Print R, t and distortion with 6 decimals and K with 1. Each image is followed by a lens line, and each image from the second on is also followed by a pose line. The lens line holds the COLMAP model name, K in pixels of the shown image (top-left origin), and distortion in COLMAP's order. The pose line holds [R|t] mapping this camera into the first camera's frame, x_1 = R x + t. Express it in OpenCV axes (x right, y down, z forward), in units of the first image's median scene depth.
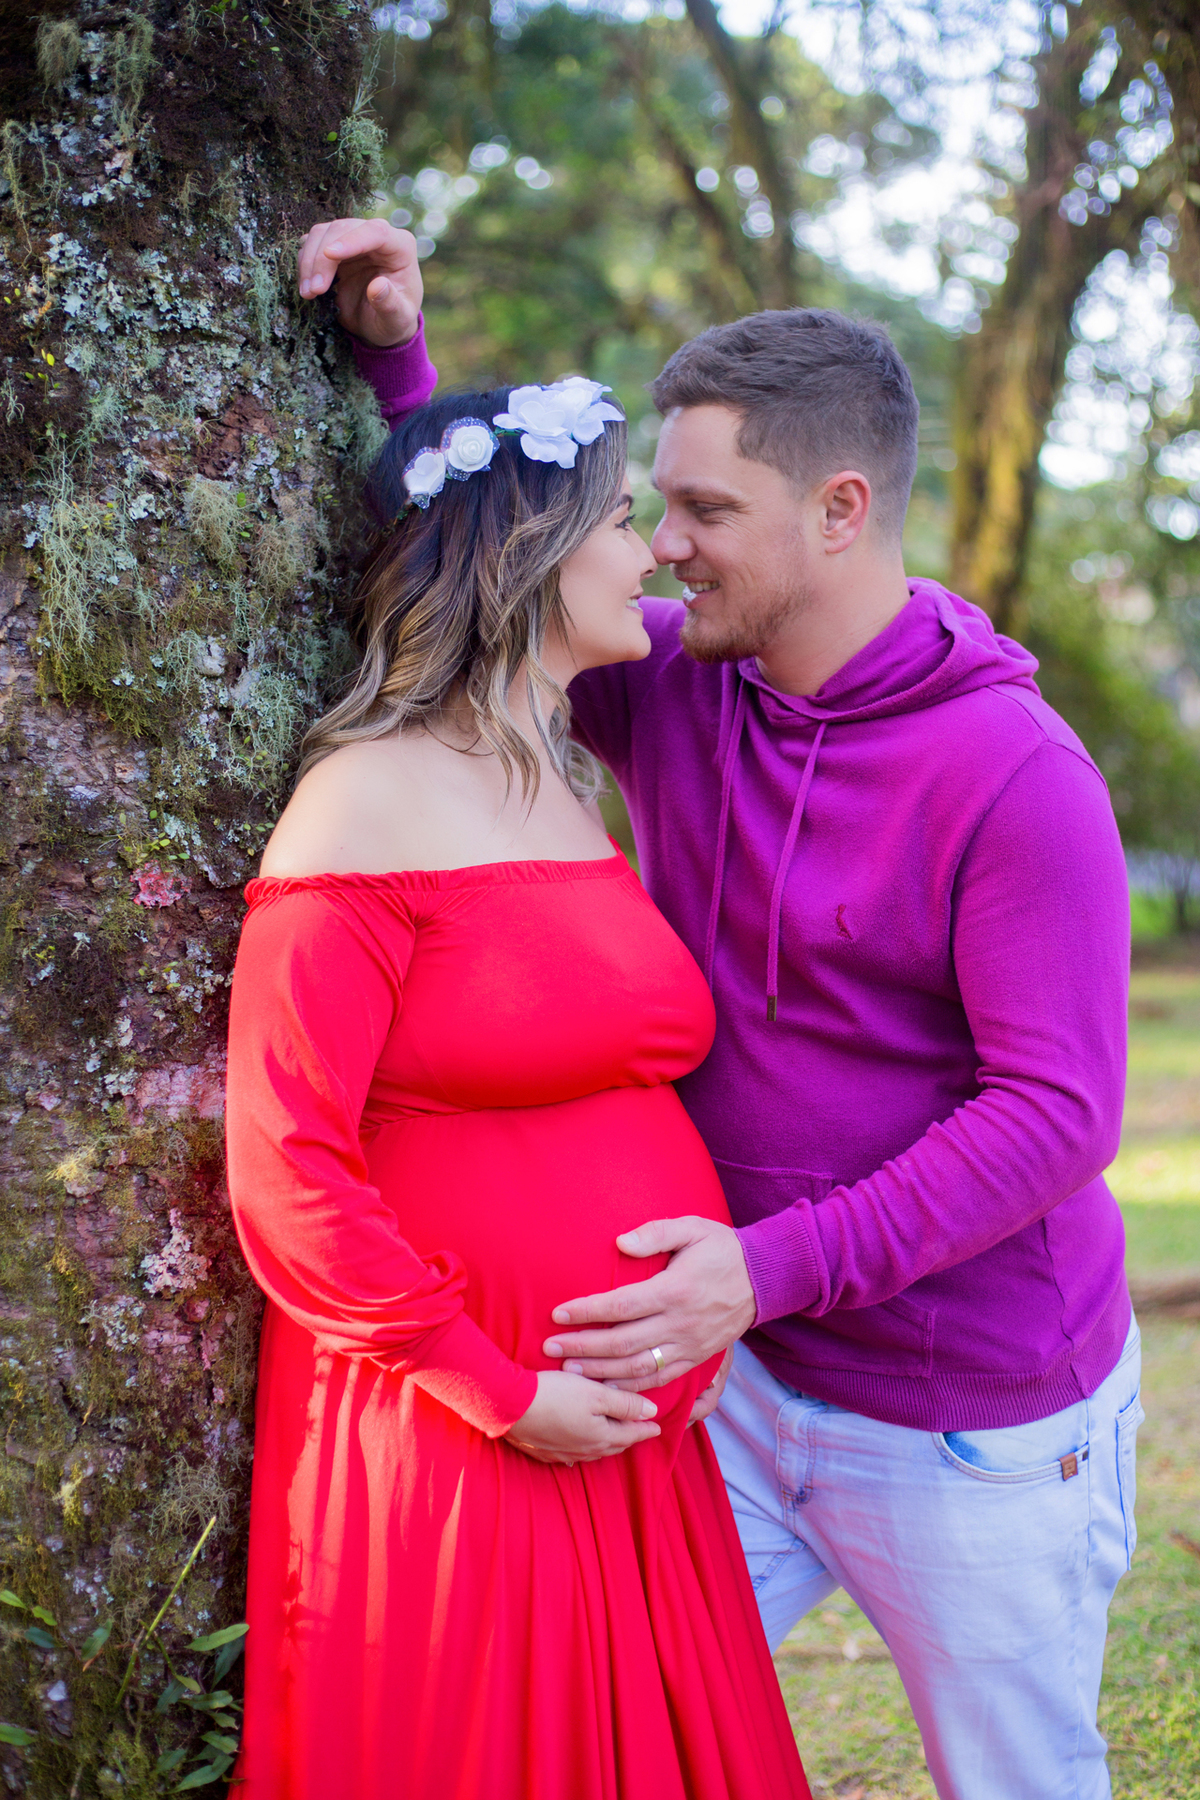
lens RADIAL K [[2764.4, 0, 599.7], [0, 2764.4, 922.5], [0, 0, 1]] dist [-0.093216, -0.120362]
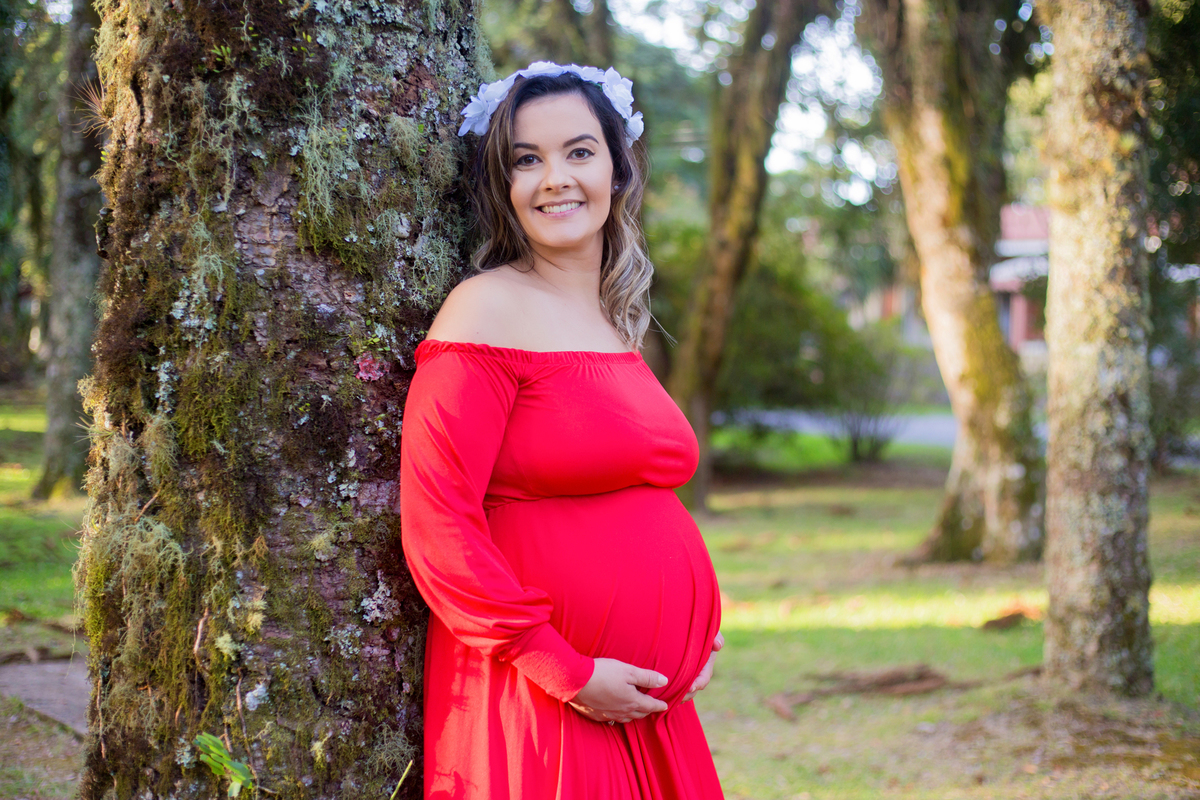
lens RADIAL K [[1842.9, 0, 600.0], [0, 1842.9, 400.0], [0, 0, 1]] dist [-0.093216, -0.120362]
pose [[0.996734, -0.000894, 0.080752, -0.114739], [0.003747, 0.999374, -0.035179, 0.044169], [-0.080670, 0.035367, 0.996113, -0.075705]]
